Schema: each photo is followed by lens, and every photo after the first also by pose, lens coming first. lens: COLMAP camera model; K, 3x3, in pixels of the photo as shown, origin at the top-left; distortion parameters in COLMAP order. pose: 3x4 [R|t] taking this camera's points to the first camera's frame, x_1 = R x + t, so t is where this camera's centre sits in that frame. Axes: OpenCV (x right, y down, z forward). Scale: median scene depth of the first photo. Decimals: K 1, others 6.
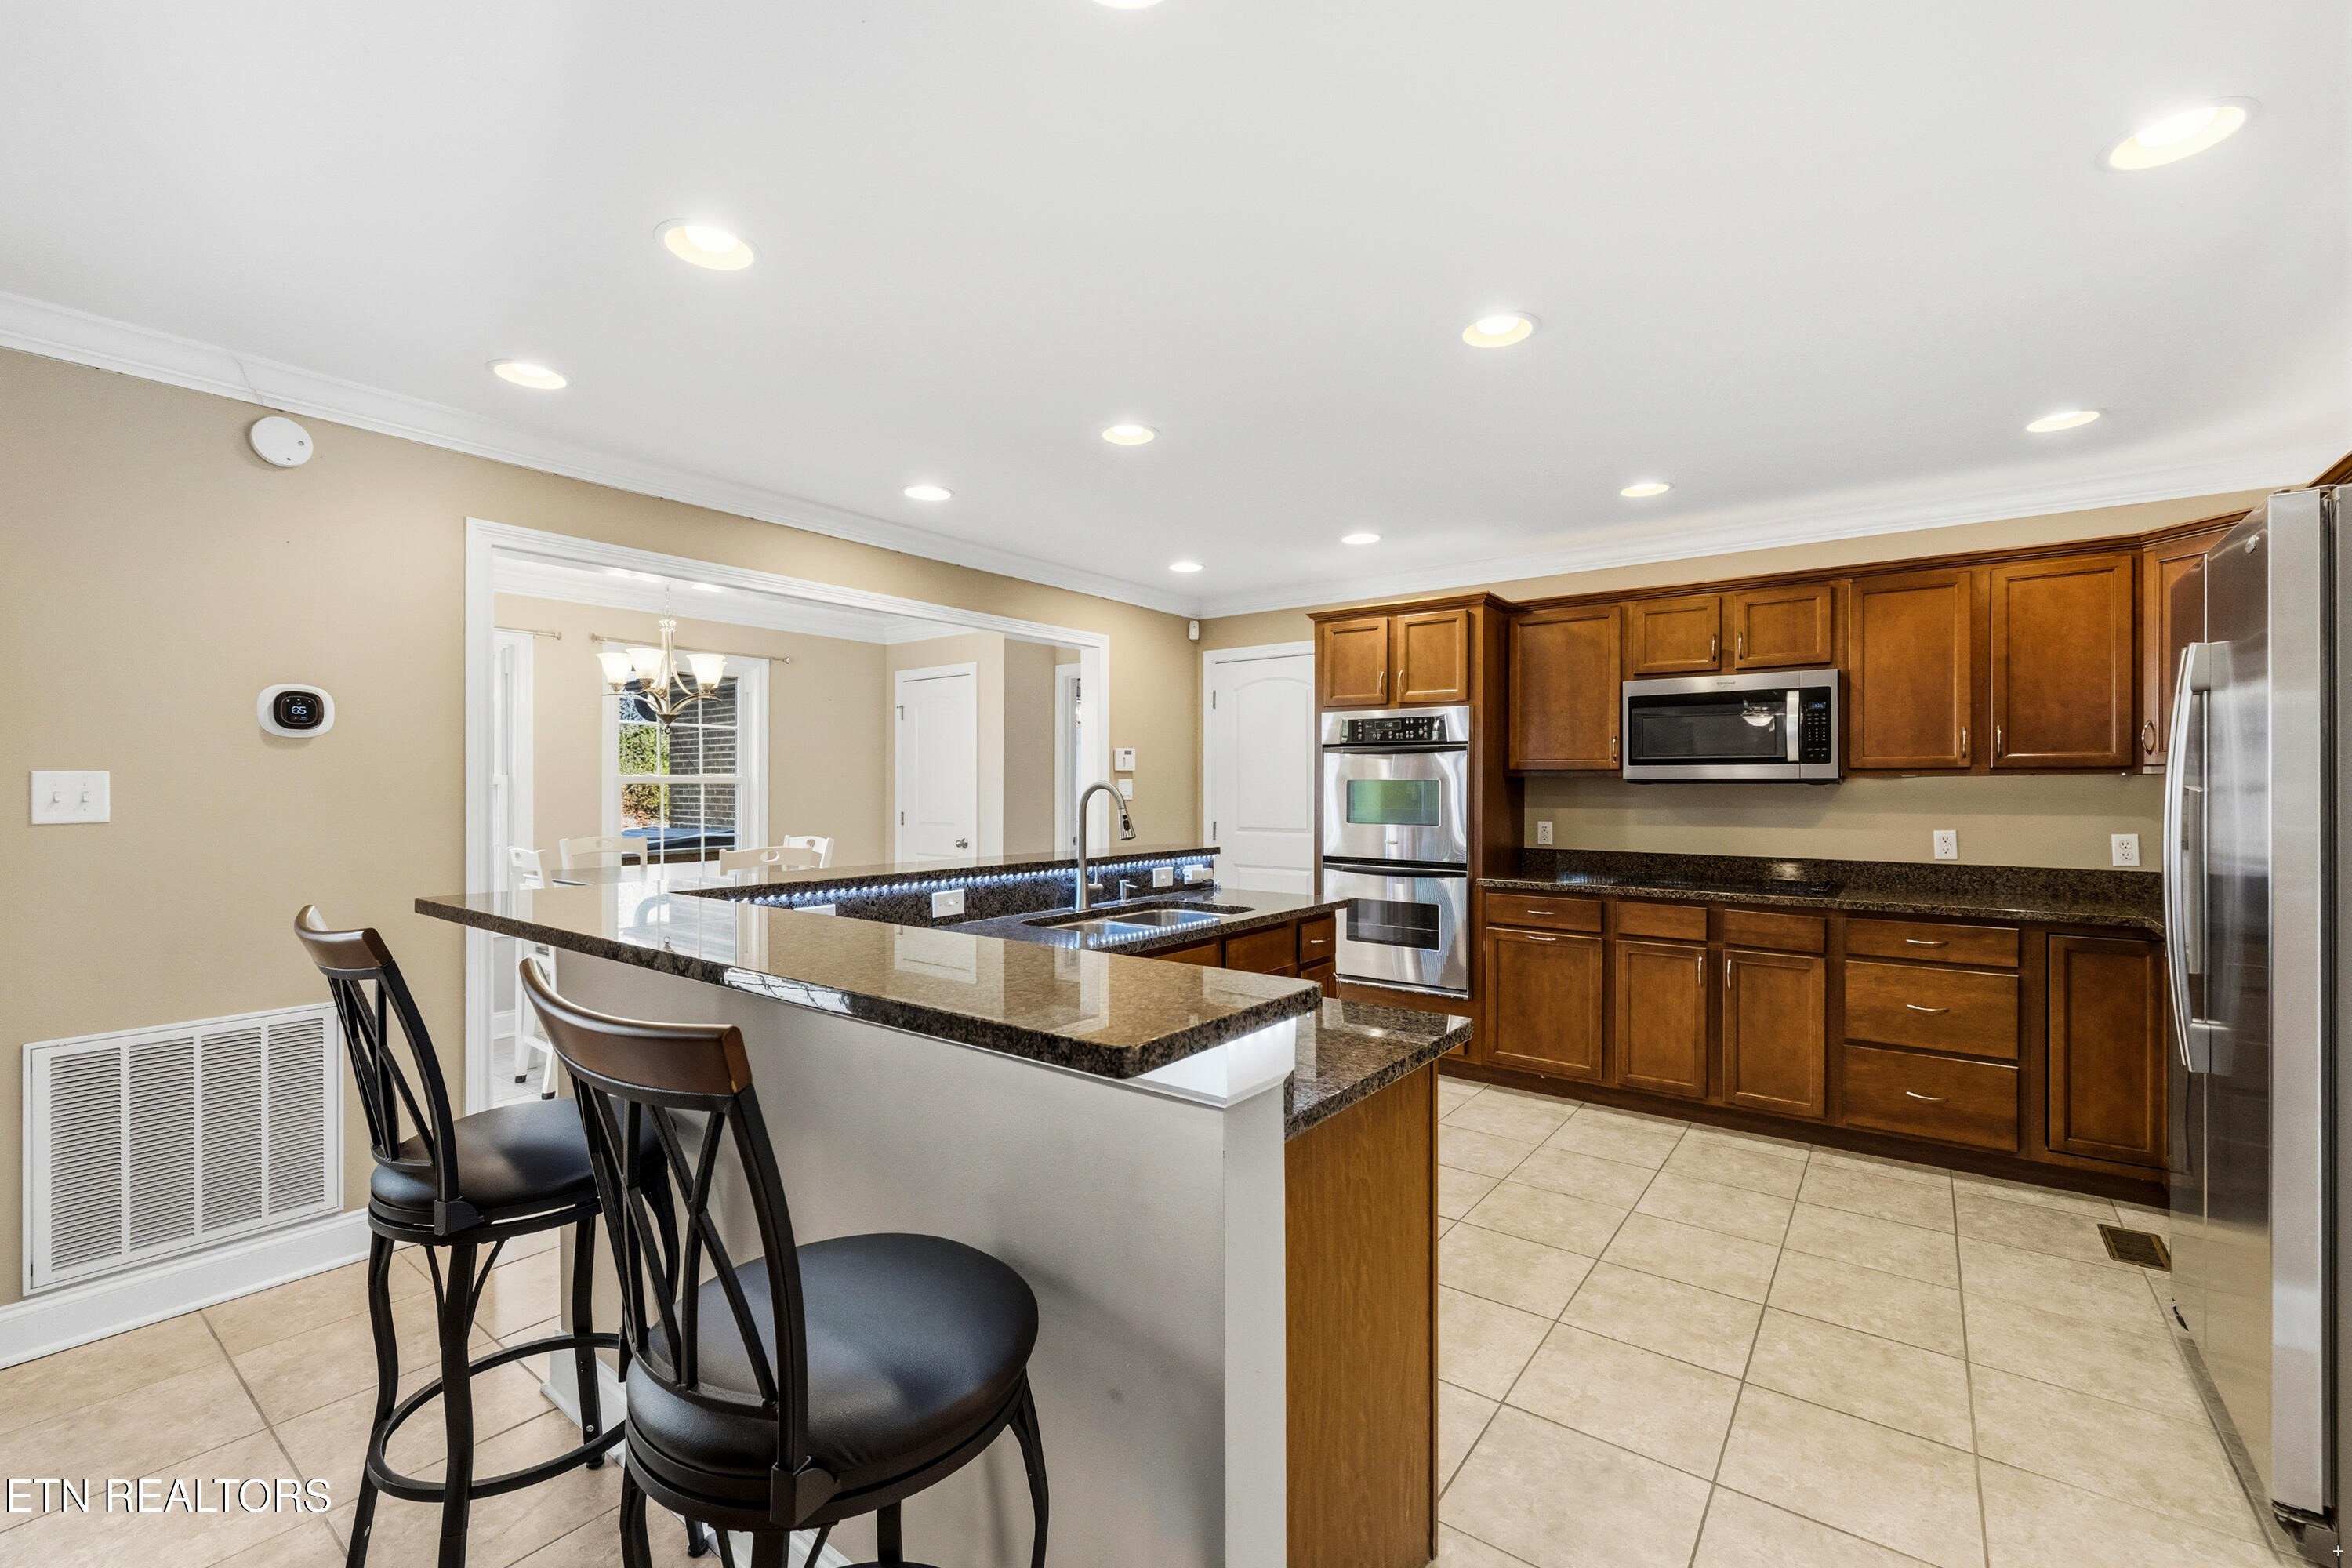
lens RADIAL K [[987.0, 0, 1180.6], [0, 987.0, 787.0], [0, 0, 1]] dist [0.004012, 0.000895]
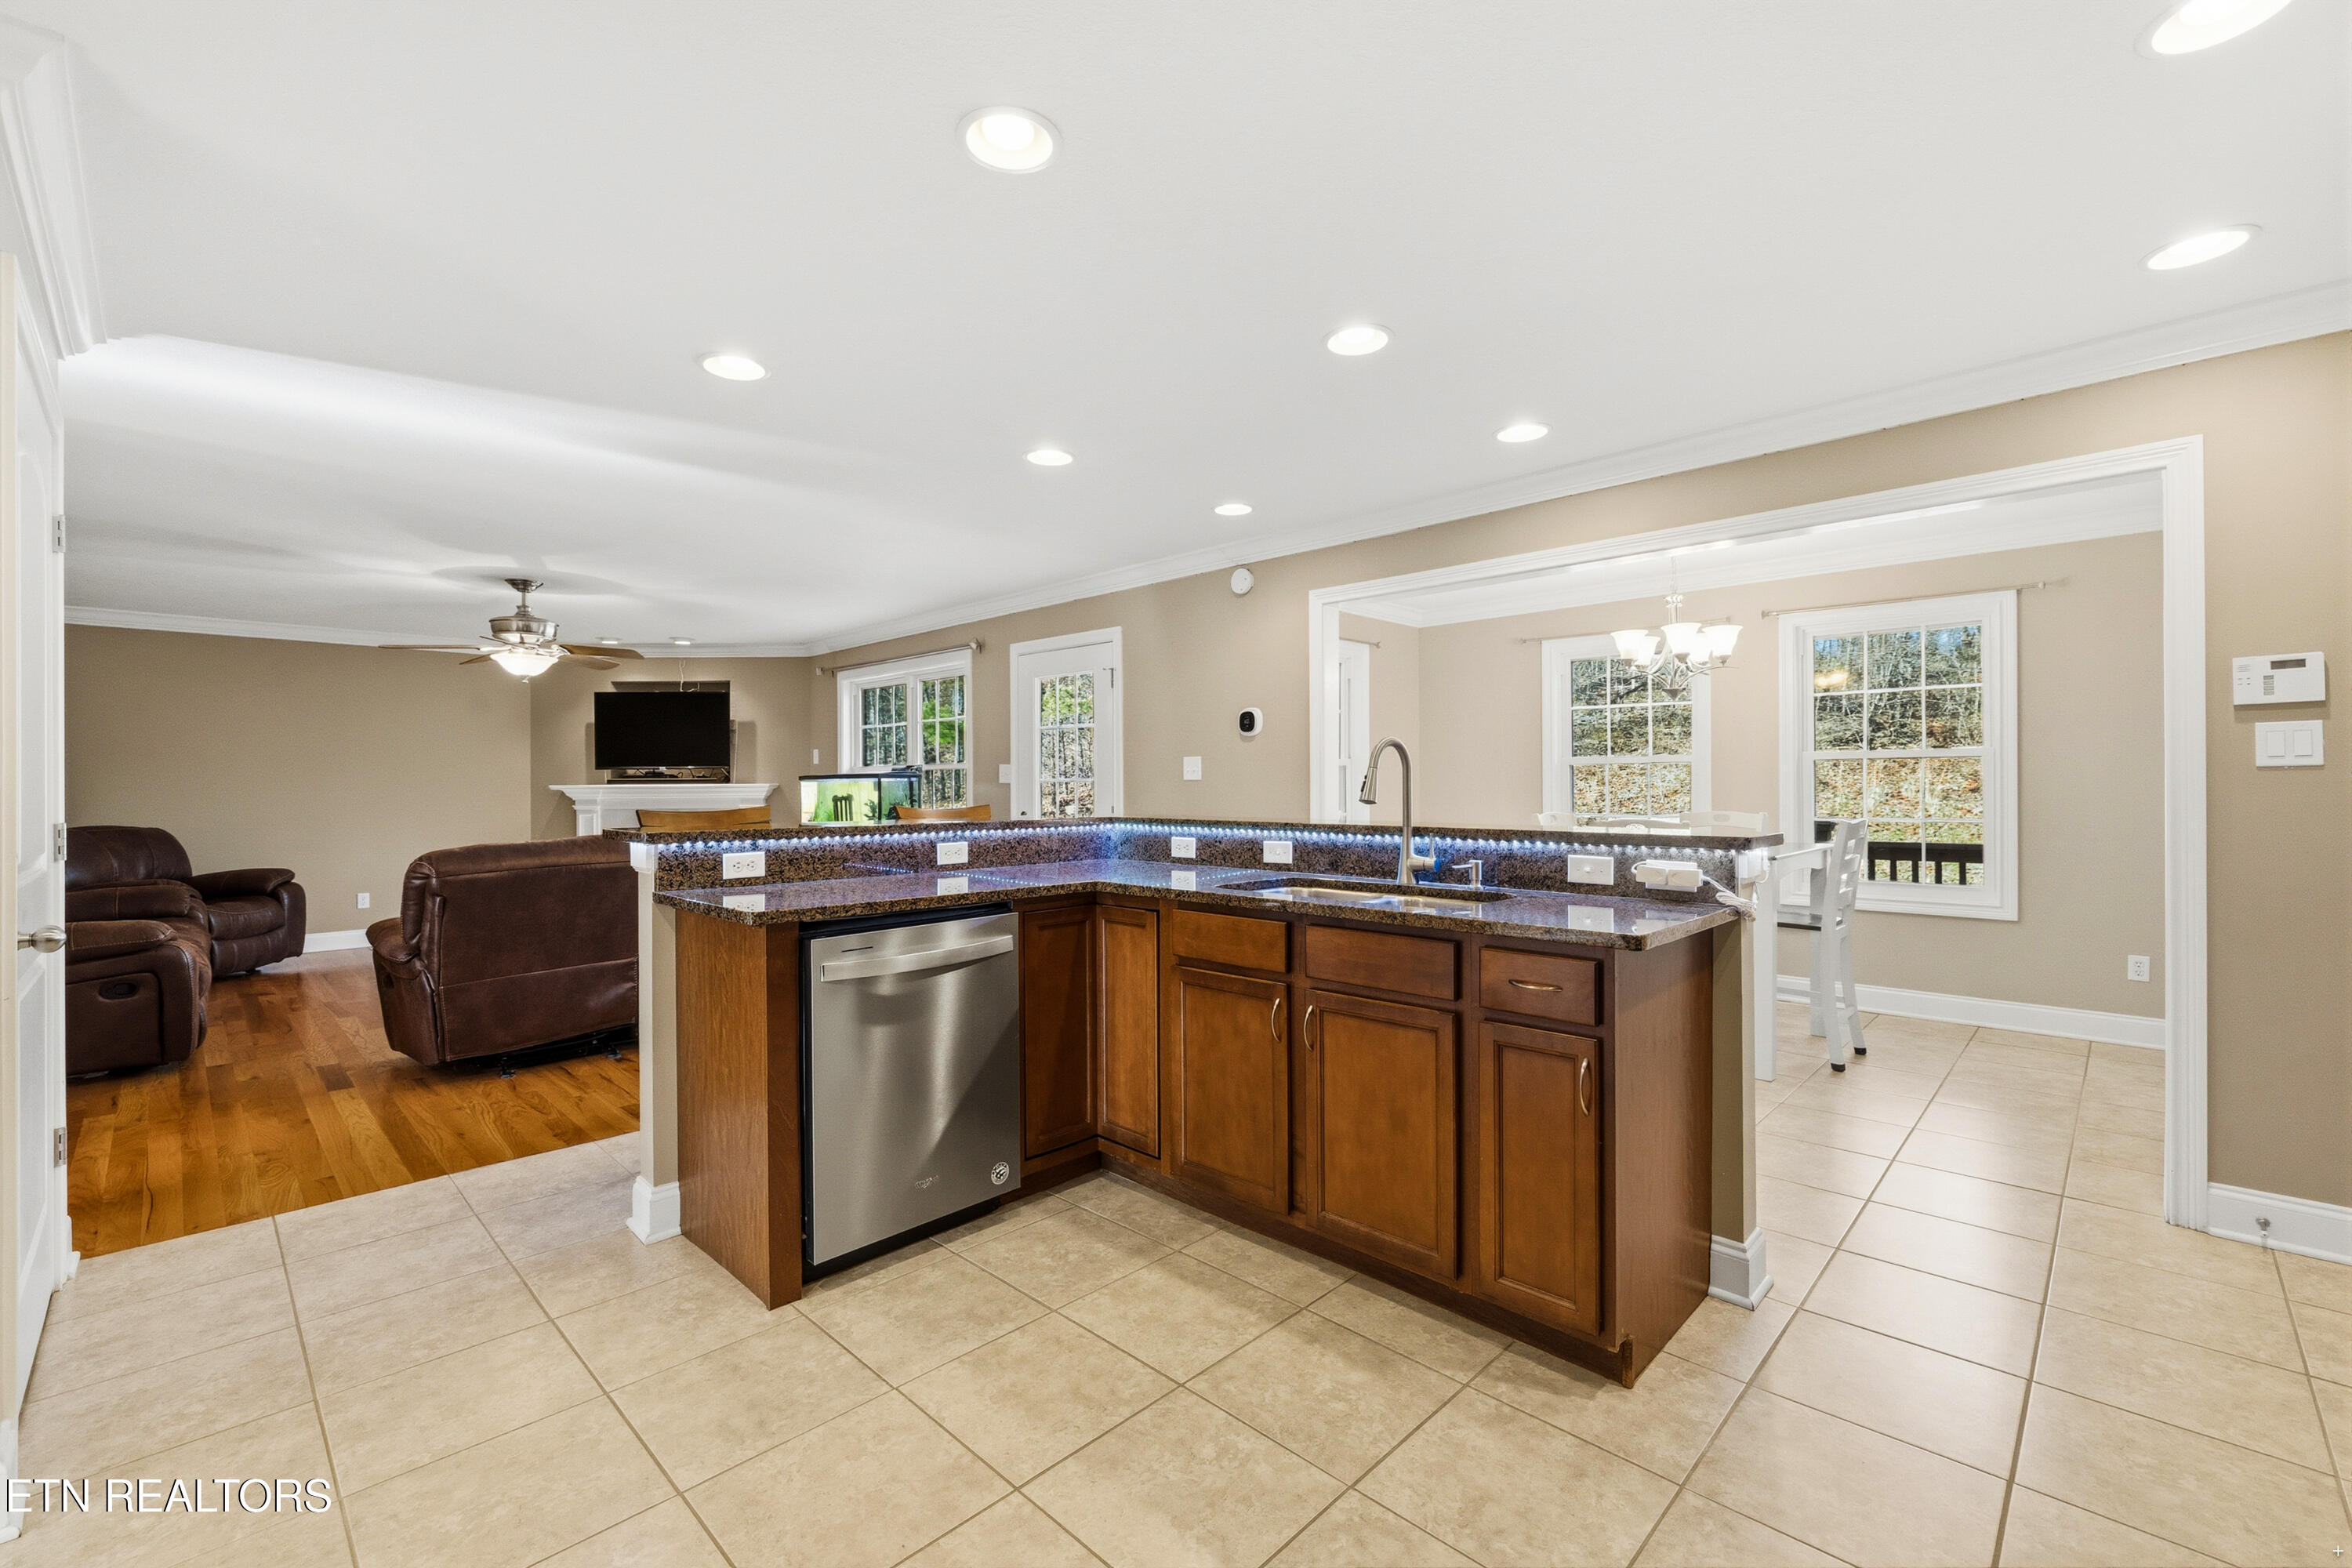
lens RADIAL K [[987.0, 0, 1173.6], [0, 987.0, 778.3], [0, 0, 1]] dist [0.004012, 0.000895]
pose [[-0.145125, -0.006477, -0.989392, 0.679813], [0.000133, 0.999978, -0.006566, 0.030201], [0.989413, -0.001084, -0.145121, 0.783035]]
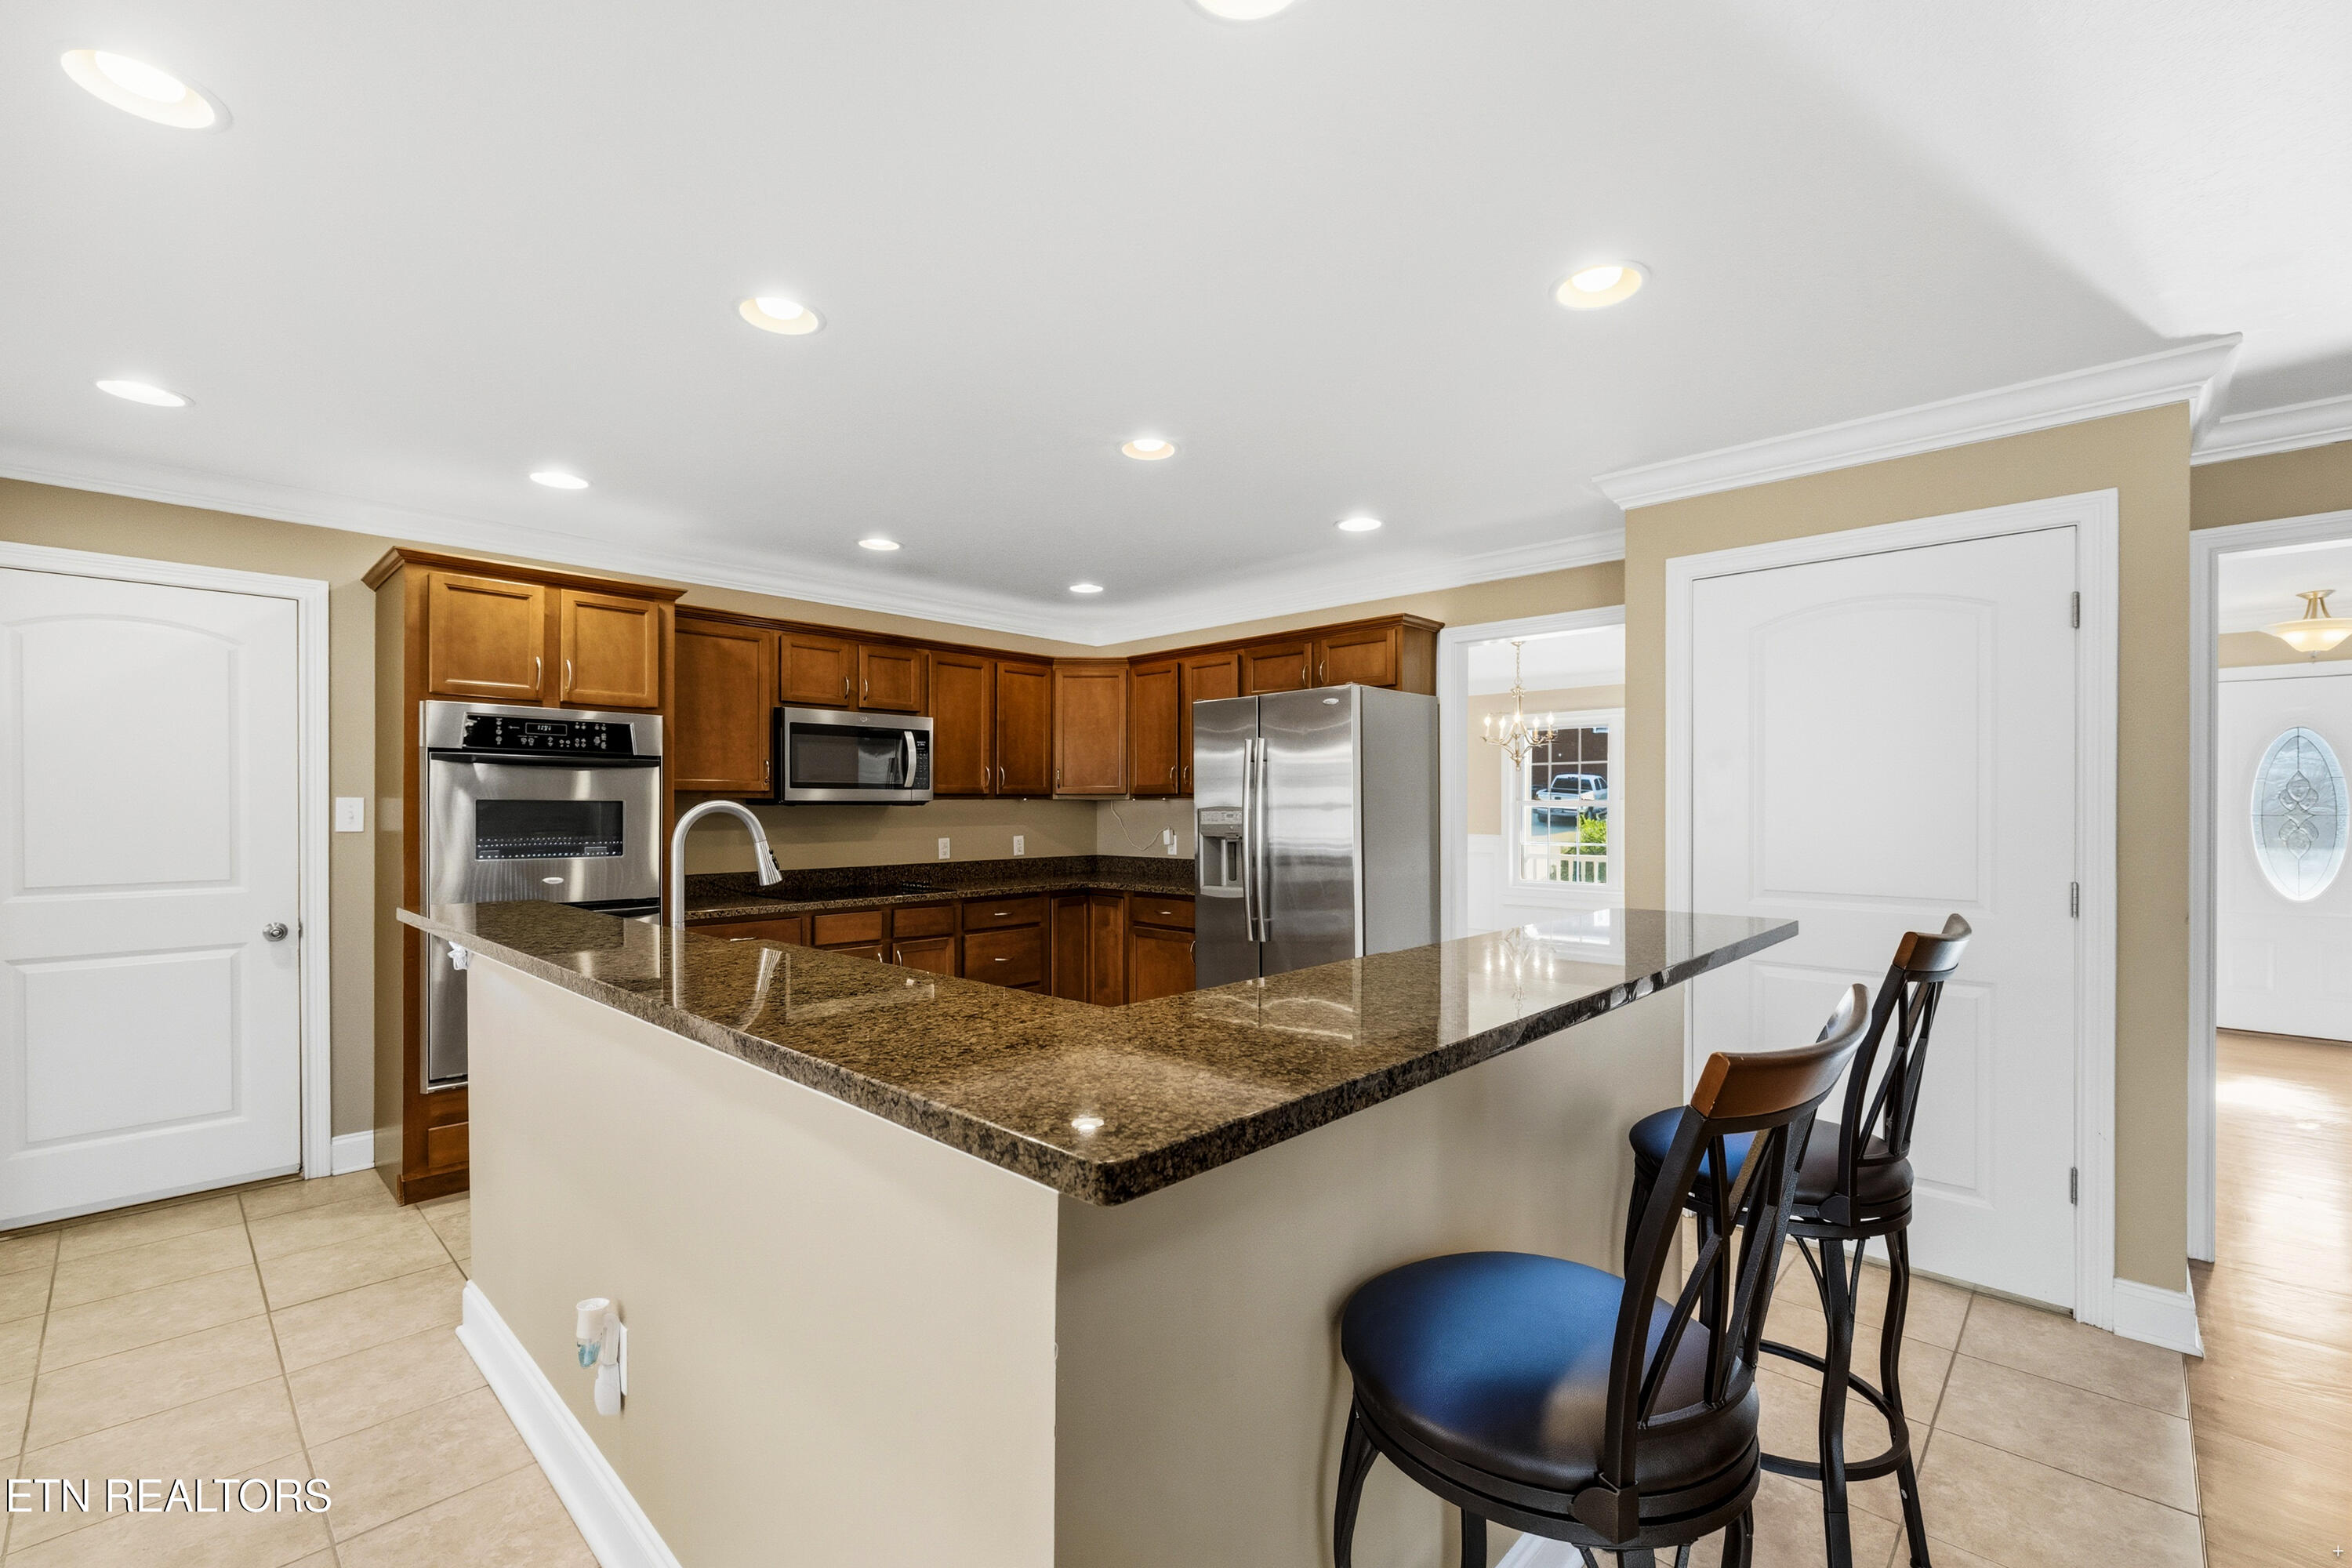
lens RADIAL K [[987.0, 0, 1174.8], [0, 987.0, 800.3], [0, 0, 1]] dist [0.004012, 0.000895]
pose [[0.123919, 0.005540, 0.992277, -0.588351], [0.005396, 0.999966, -0.006257, 0.000154], [-0.992278, 0.006130, 0.123884, 0.509981]]
